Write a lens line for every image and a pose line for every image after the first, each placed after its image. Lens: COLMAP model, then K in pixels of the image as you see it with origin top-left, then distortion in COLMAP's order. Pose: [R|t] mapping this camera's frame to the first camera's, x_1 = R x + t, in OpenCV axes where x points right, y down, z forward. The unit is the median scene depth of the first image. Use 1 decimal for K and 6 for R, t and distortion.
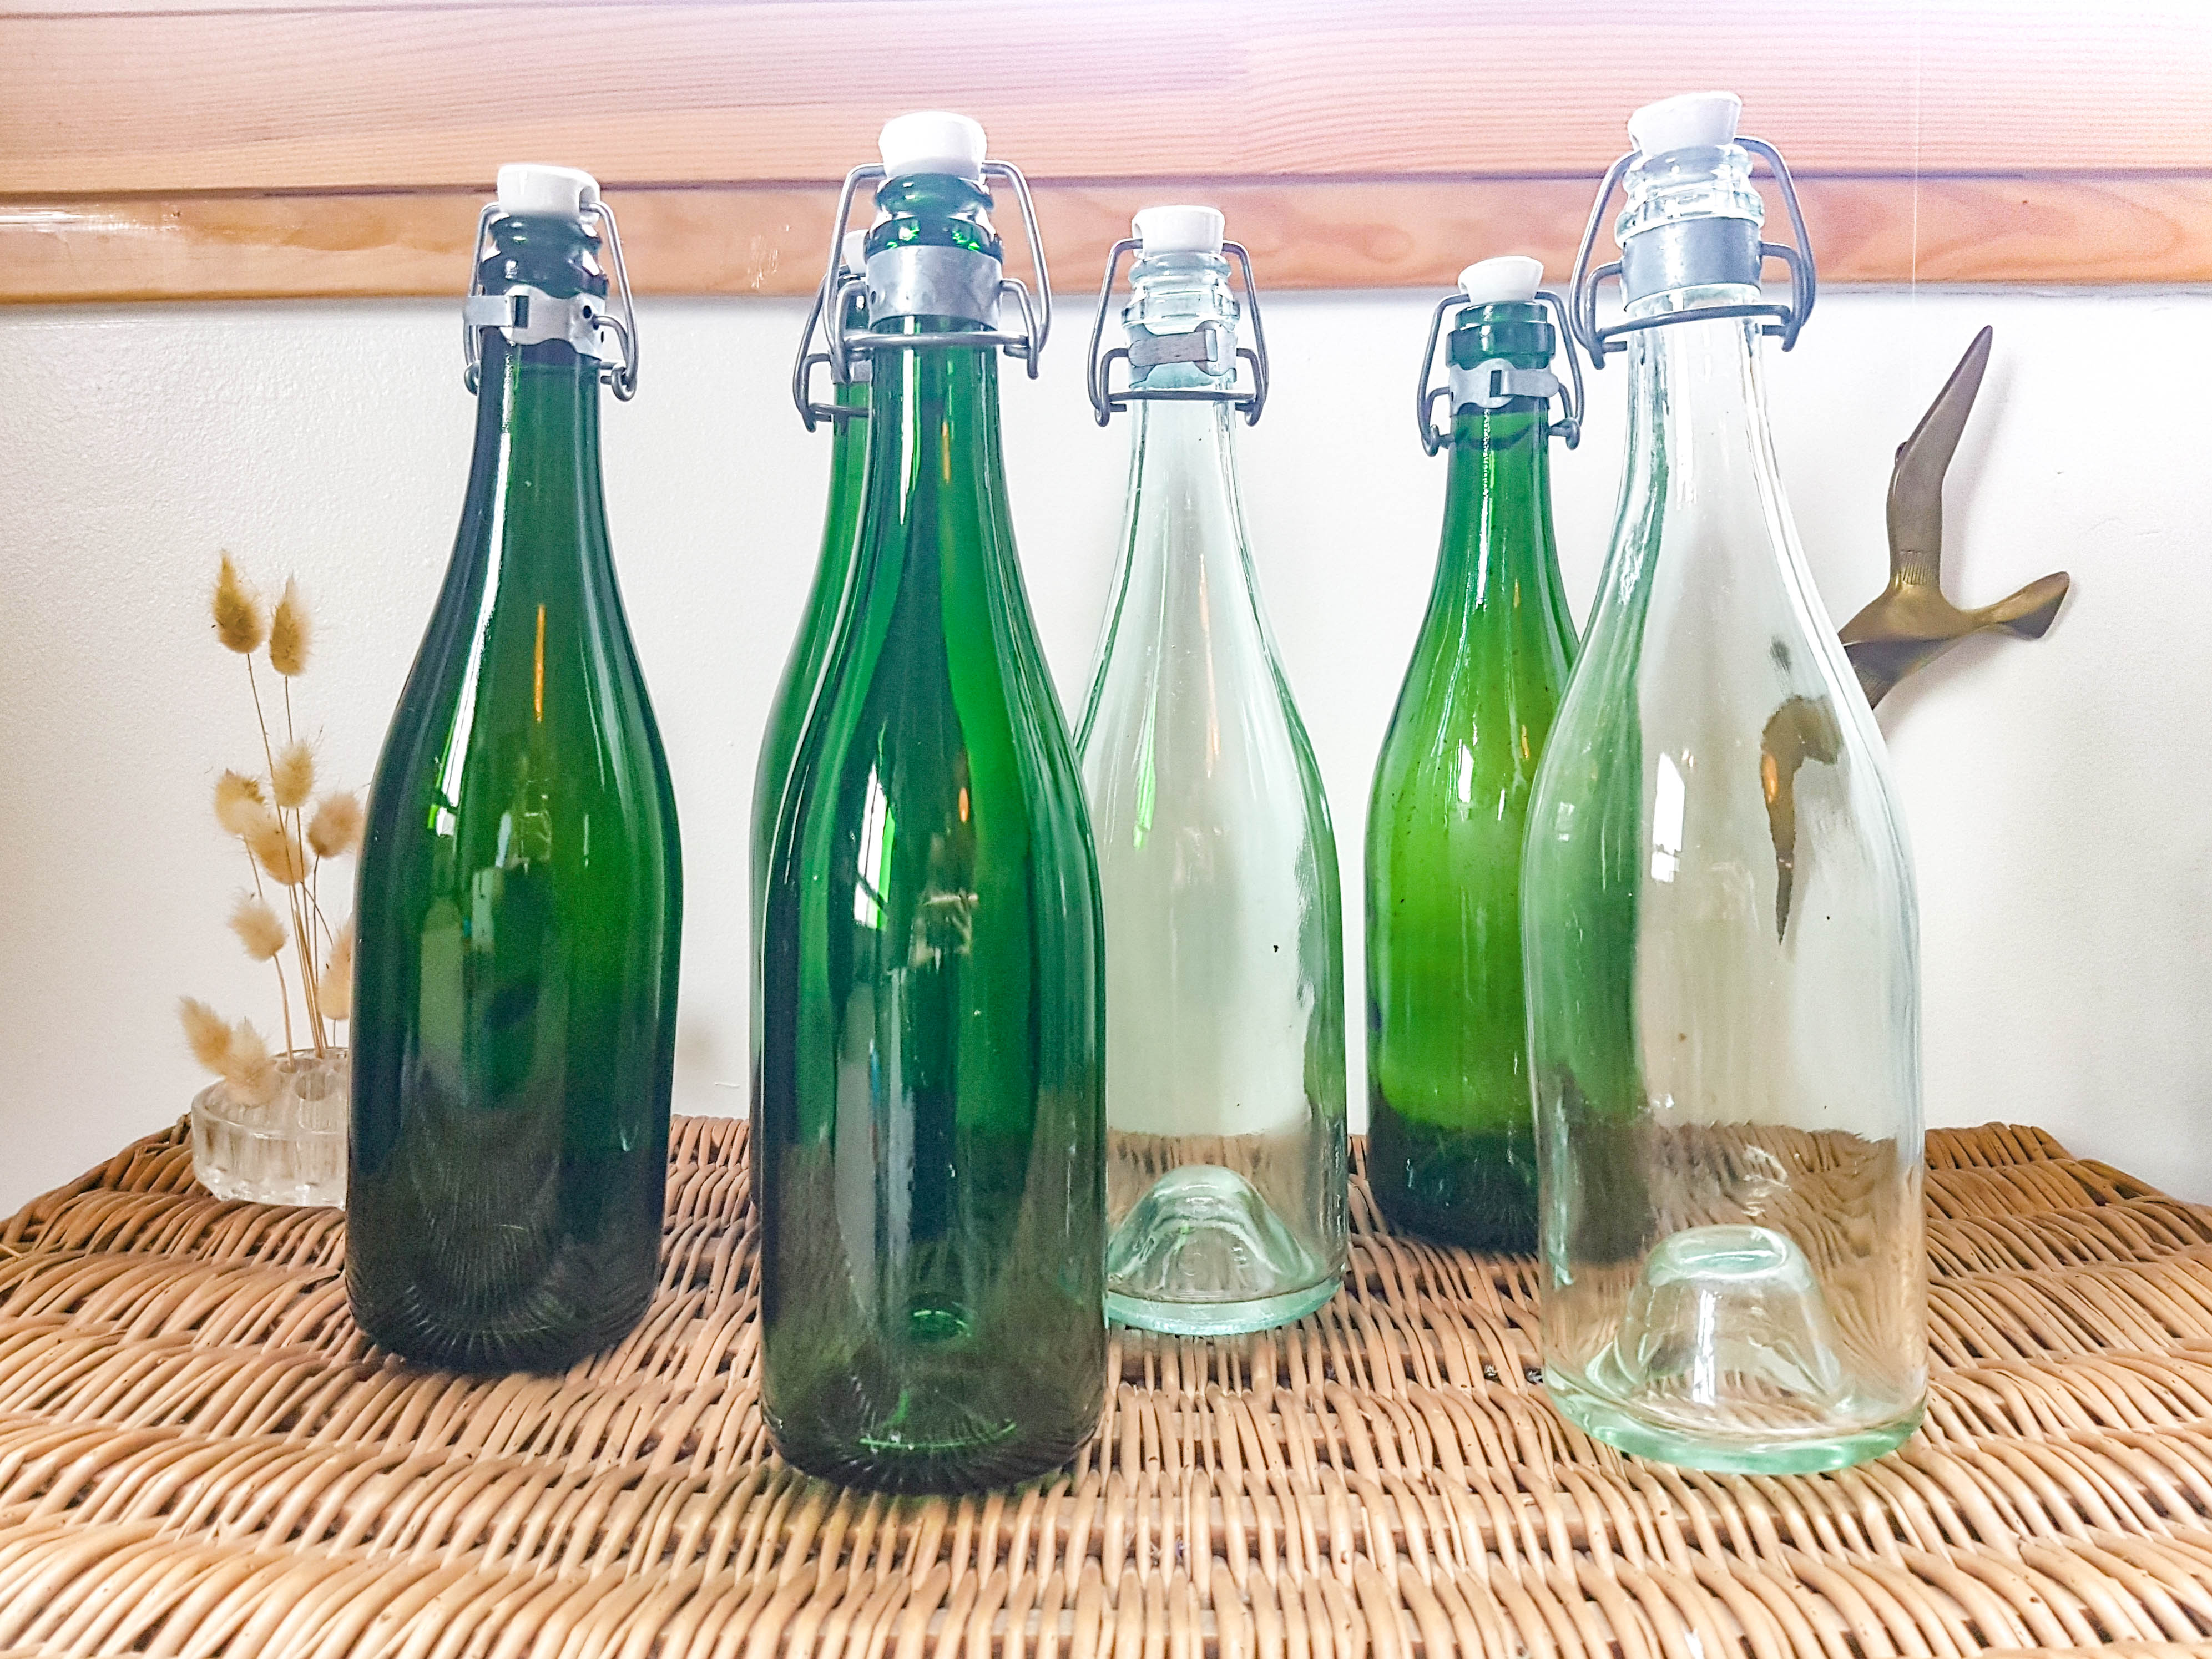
lens RADIAL K [[1687.7, 0, 1063.3], [0, 1687.7, 872.3], [0, 0, 1]] dist [0.043942, -0.093391]
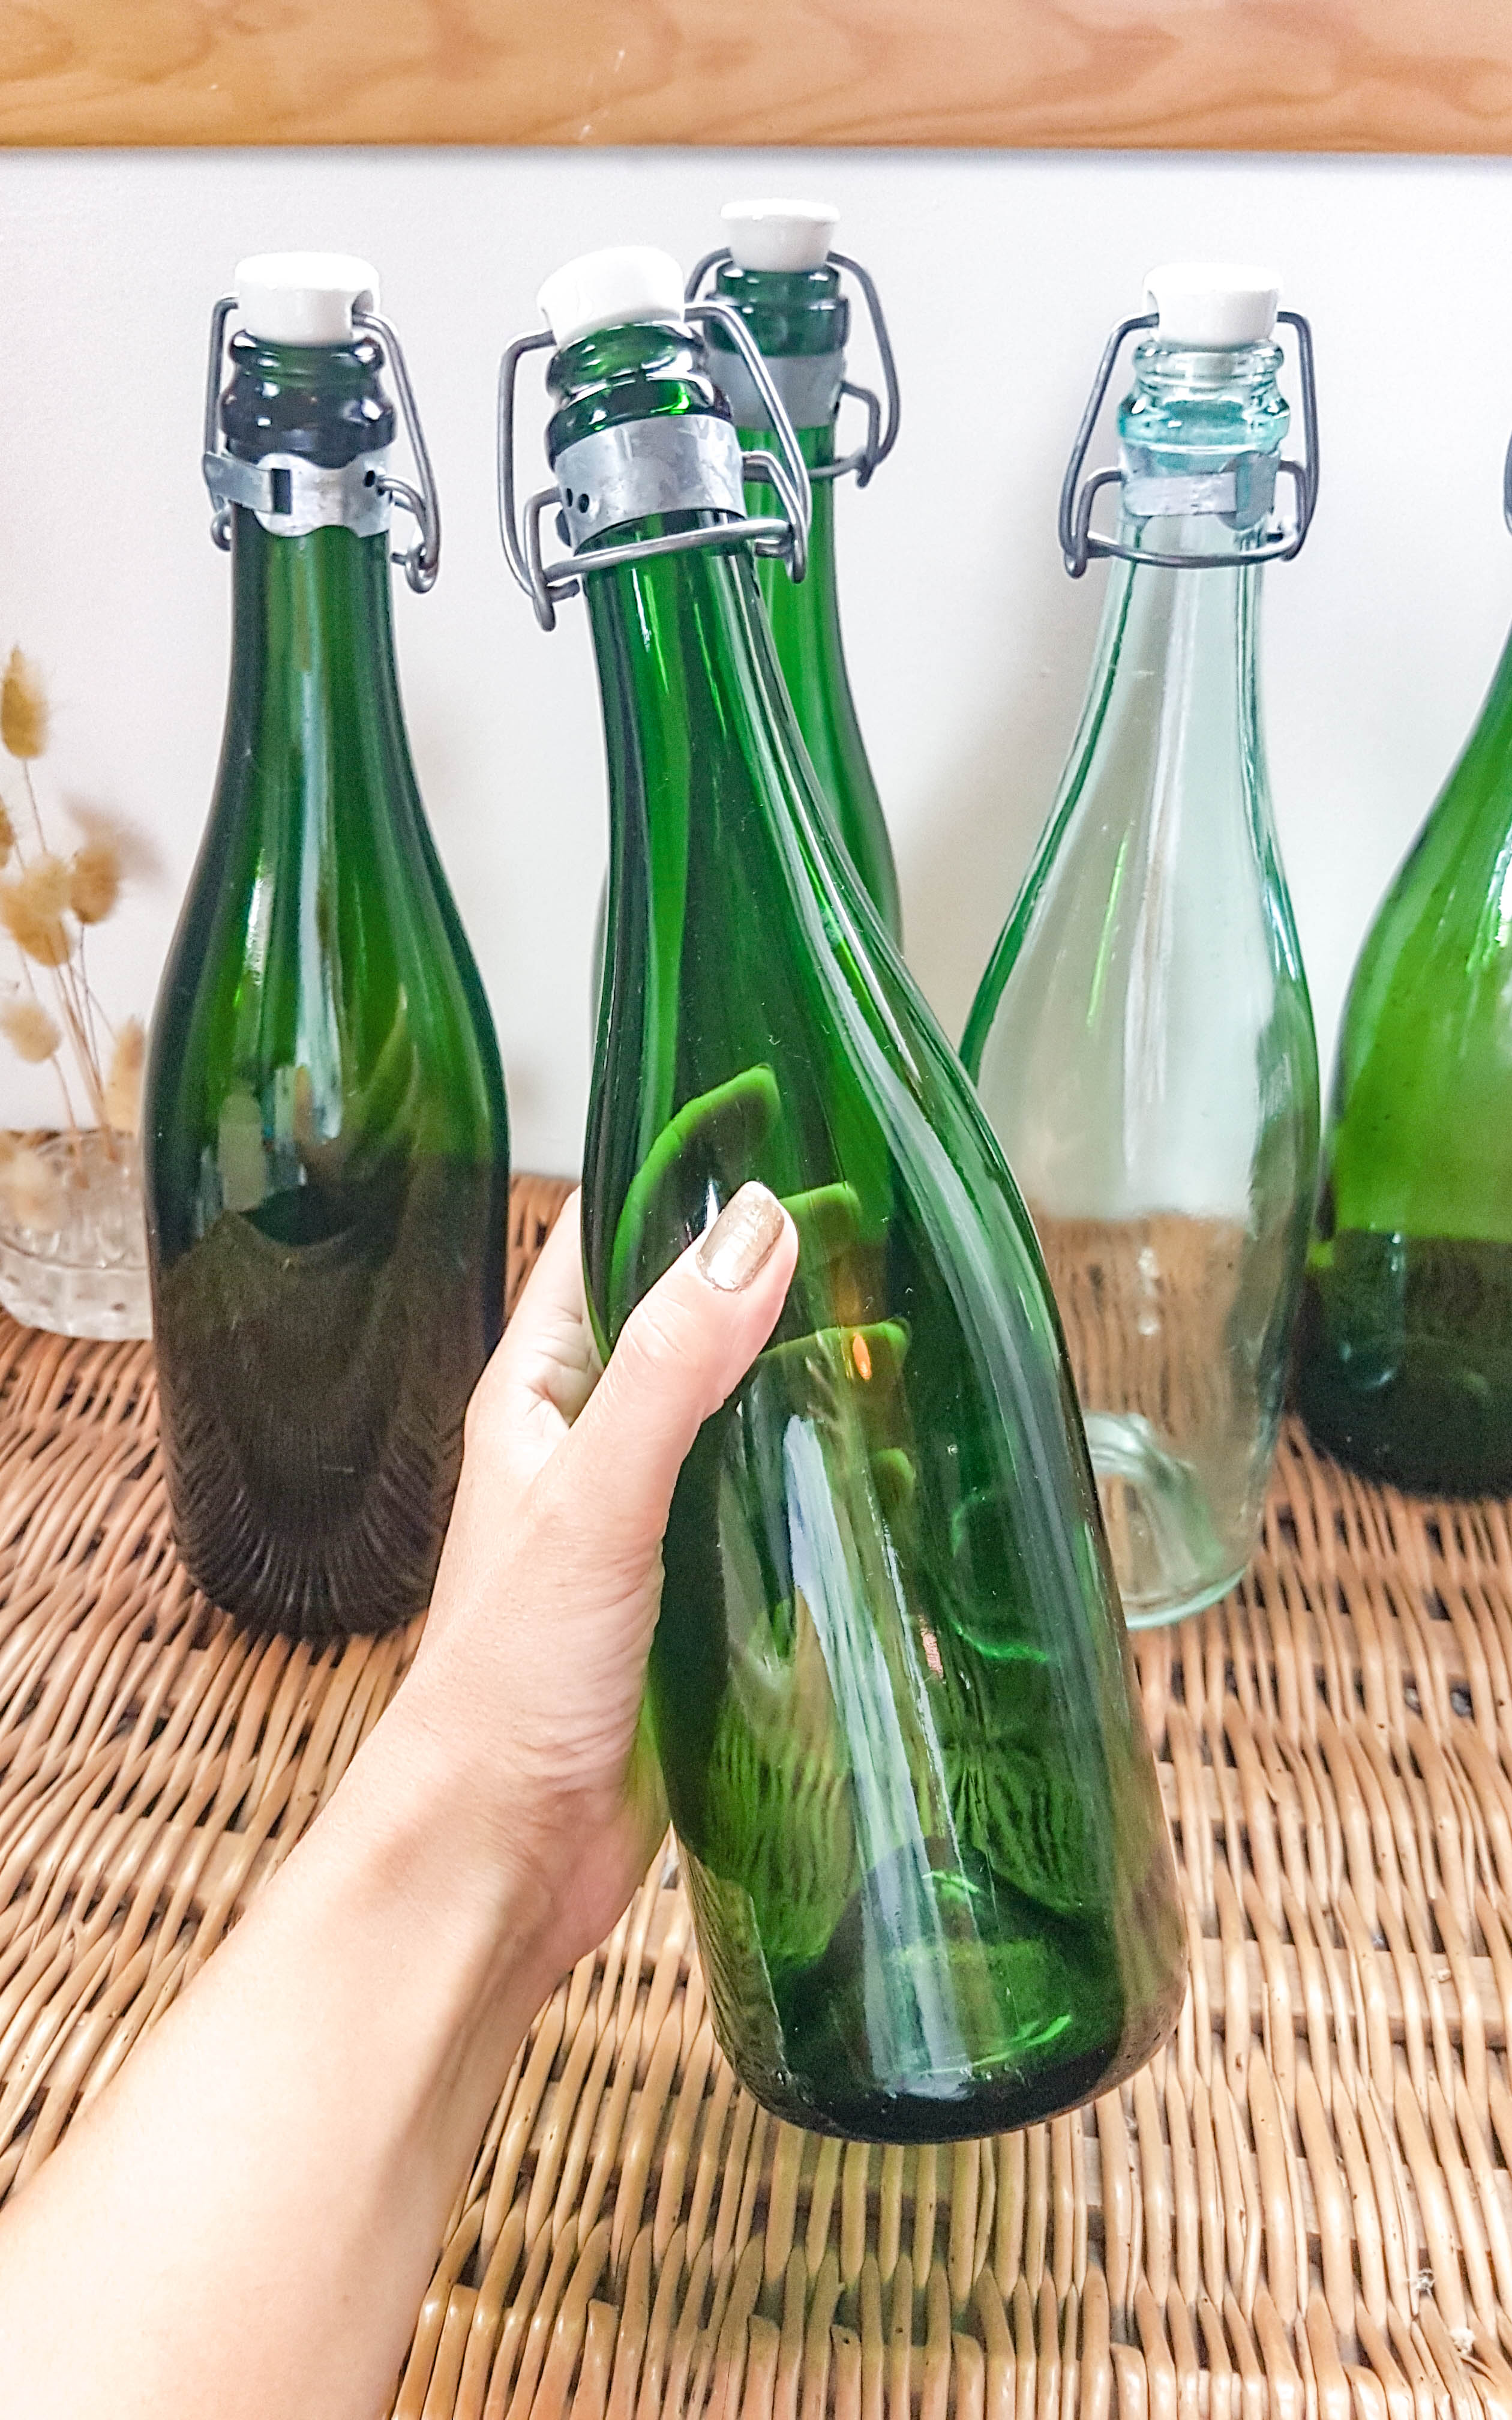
lens RADIAL K [[1842.1, 0, 712.2], [0, 1842.1, 1141.3], [0, 0, 1]] dist [0.002125, -0.057357]
pose [[0.995011, 0.053574, -0.084160, -0.054244], [-0.017400, 0.923844, 0.382373, -0.361793], [0.098236, -0.379001, 0.920167, 0.185593]]
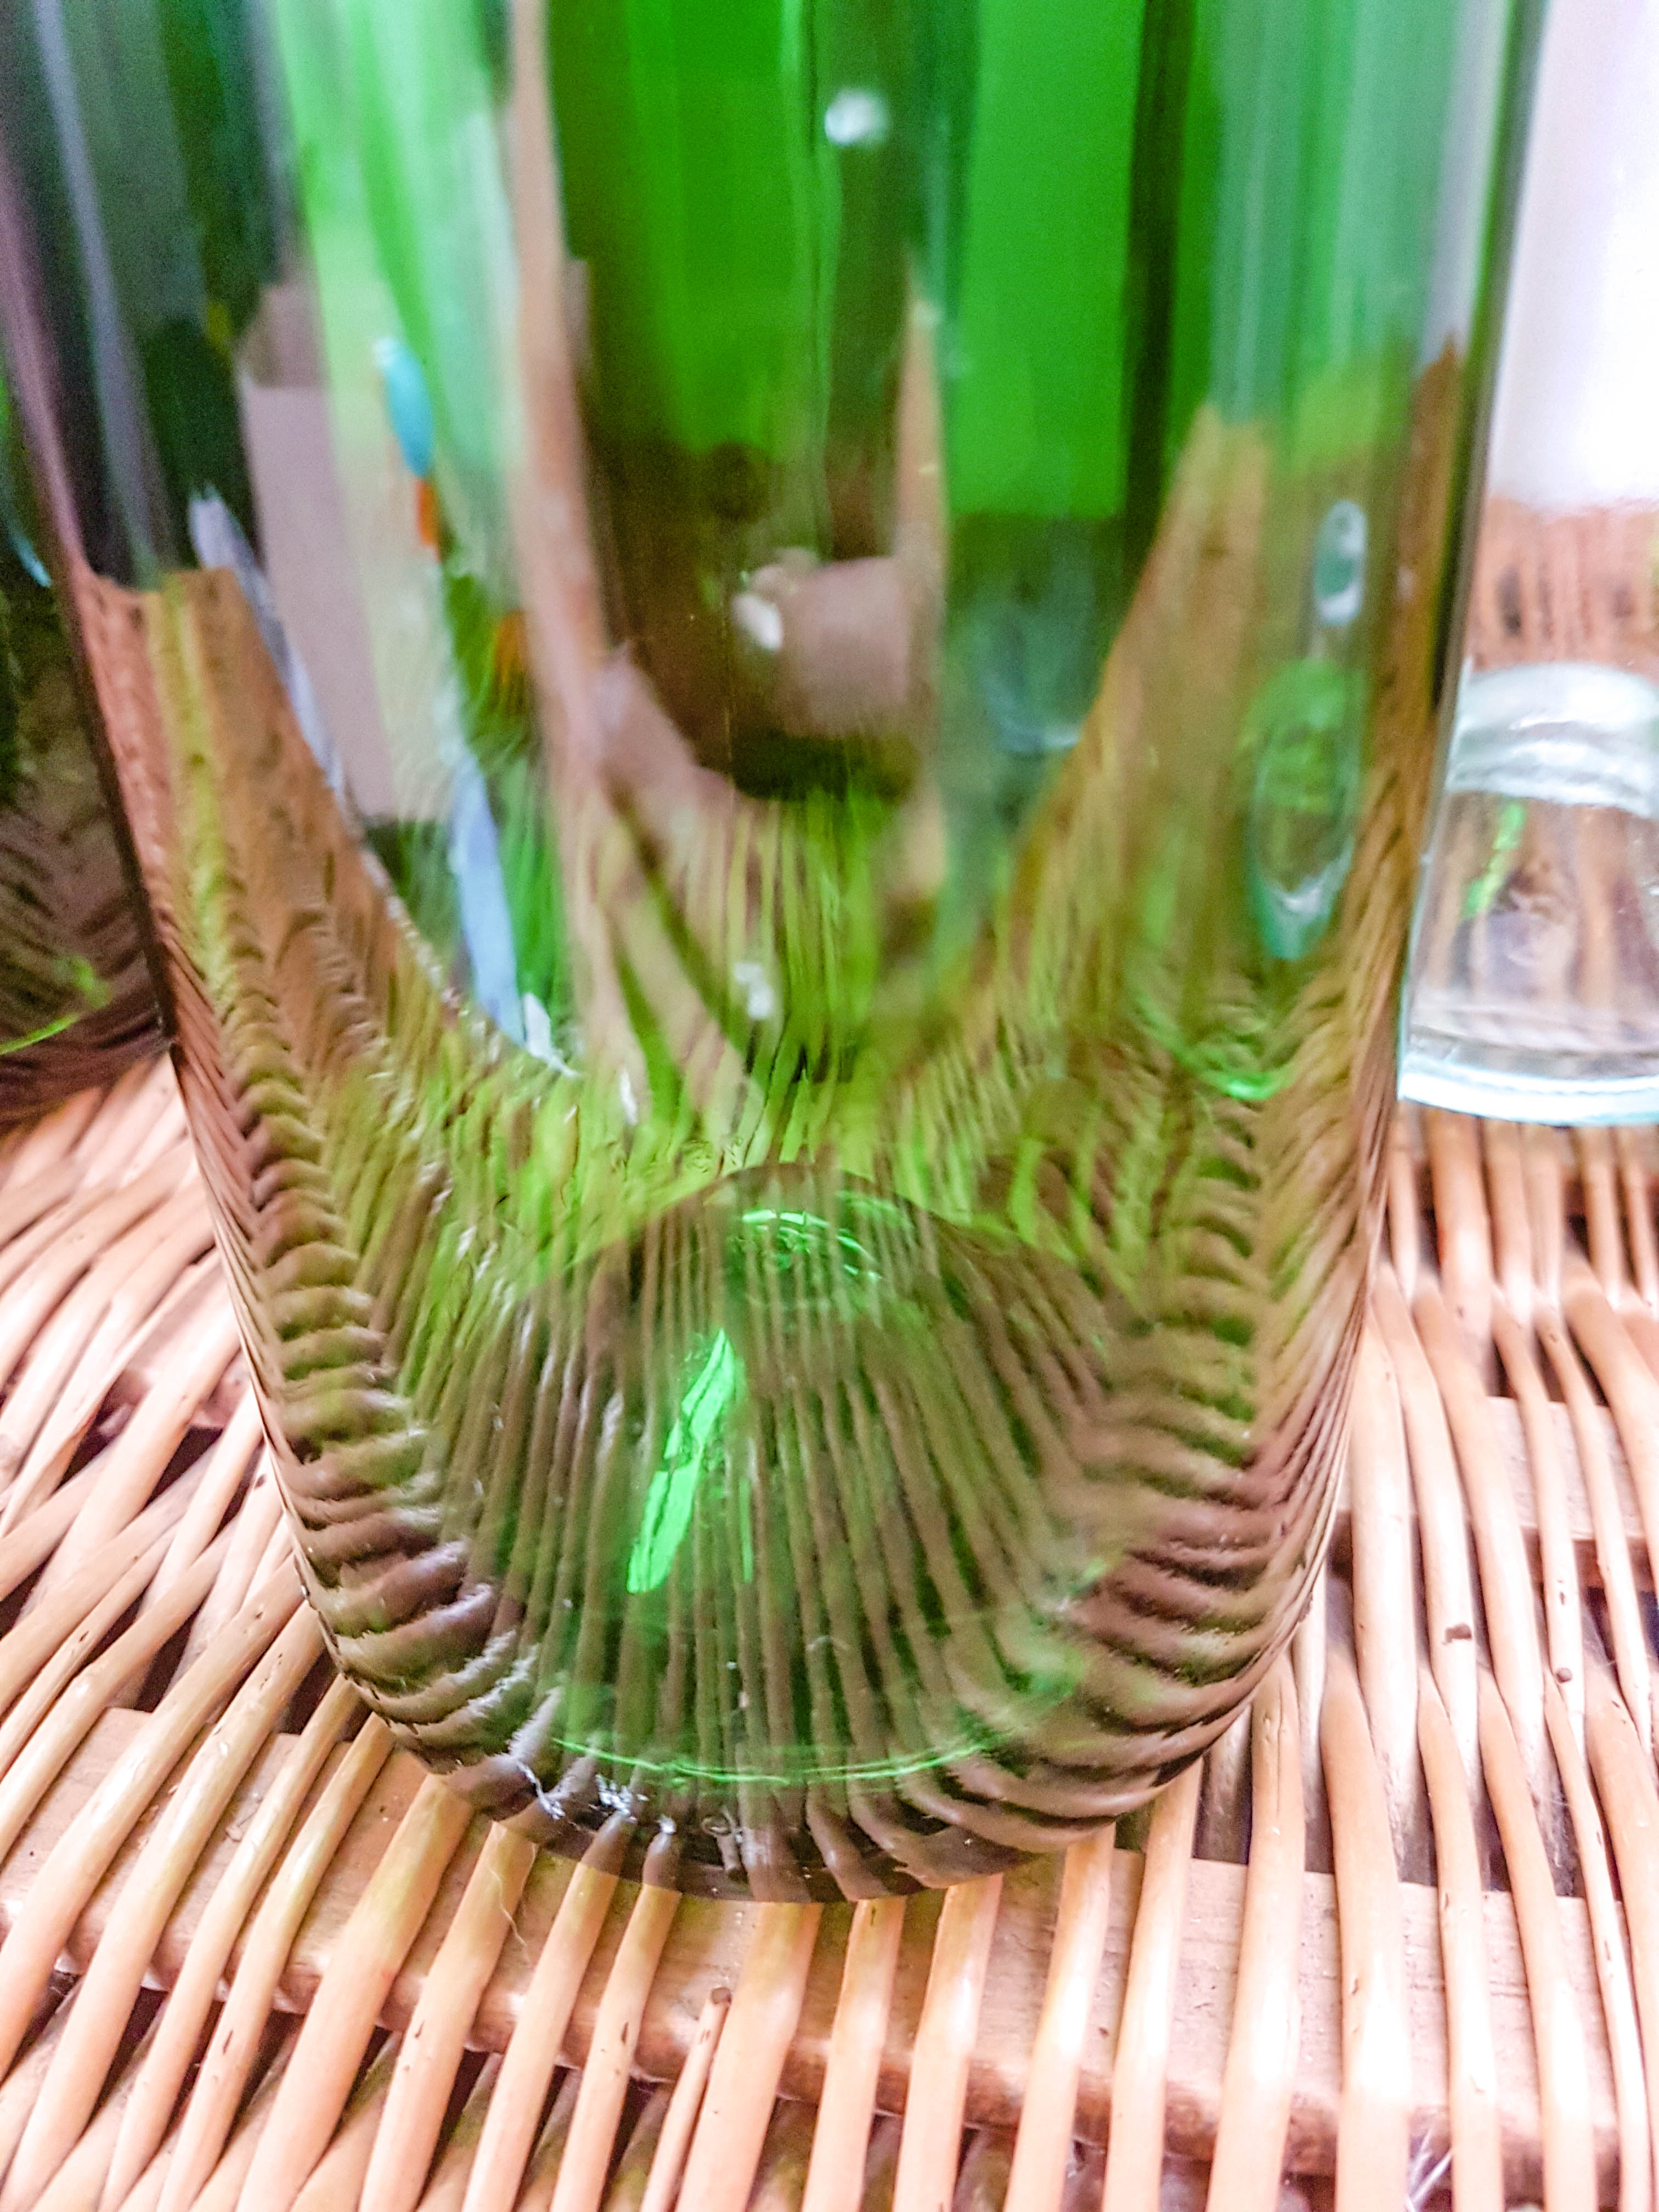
lens RADIAL K [[1763.1, 0, 829.5], [0, 1763.1, 1106.0], [0, 0, 1]] dist [0.103347, -0.319520]
pose [[0.986690, 0.054302, -0.153279, -0.020315], [0.027550, 0.873149, 0.486673, 0.074260], [0.160262, -0.484419, 0.860032, 0.670797]]
